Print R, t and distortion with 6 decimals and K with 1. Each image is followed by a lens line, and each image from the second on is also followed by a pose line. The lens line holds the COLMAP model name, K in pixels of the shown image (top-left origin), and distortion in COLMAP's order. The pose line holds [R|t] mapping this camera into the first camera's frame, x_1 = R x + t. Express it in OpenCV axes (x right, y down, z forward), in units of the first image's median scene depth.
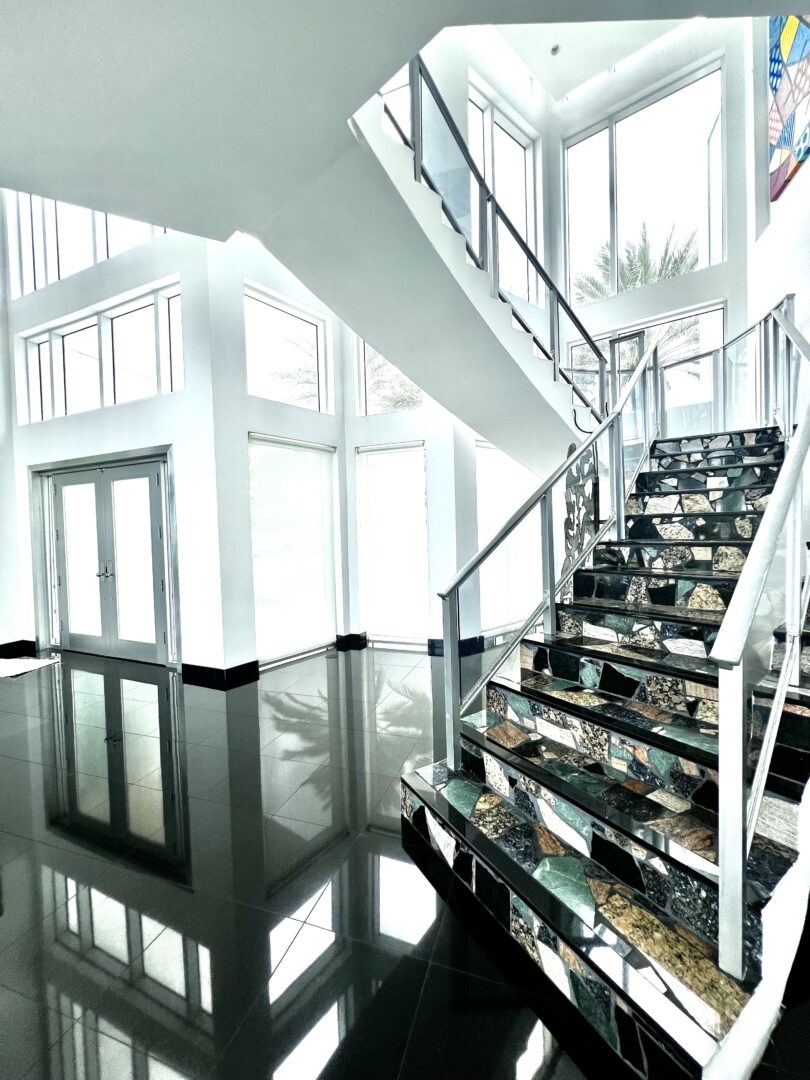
lens RADIAL K [[432.2, 0, 405.0], [0, 432.2, 540.0], [0, 0, 1]] dist [-0.029847, 0.006589]
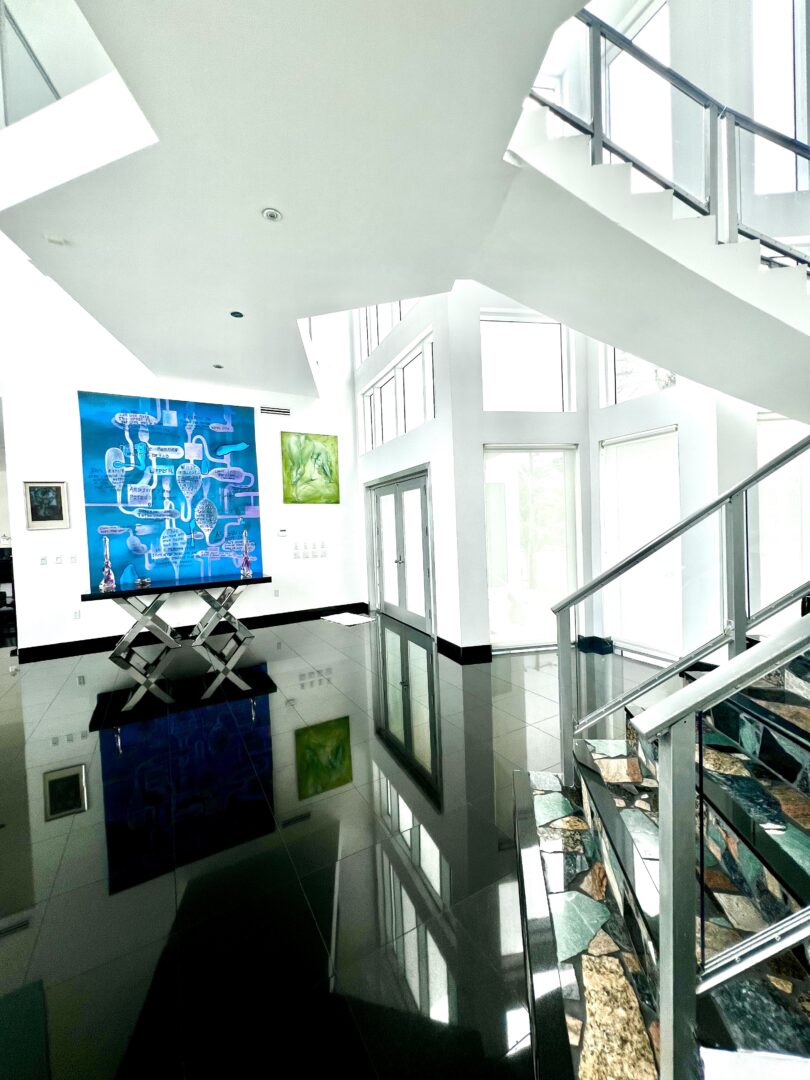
lens RADIAL K [[437.1, 0, 405.0], [0, 437.1, 540.0], [0, 0, 1]] dist [-0.037778, 0.004242]
pose [[0.724801, 0.023900, -0.688544, 0.267500], [-0.000054, 0.999400, 0.034633, -0.036160], [0.688958, -0.025065, 0.724368, 0.015210]]
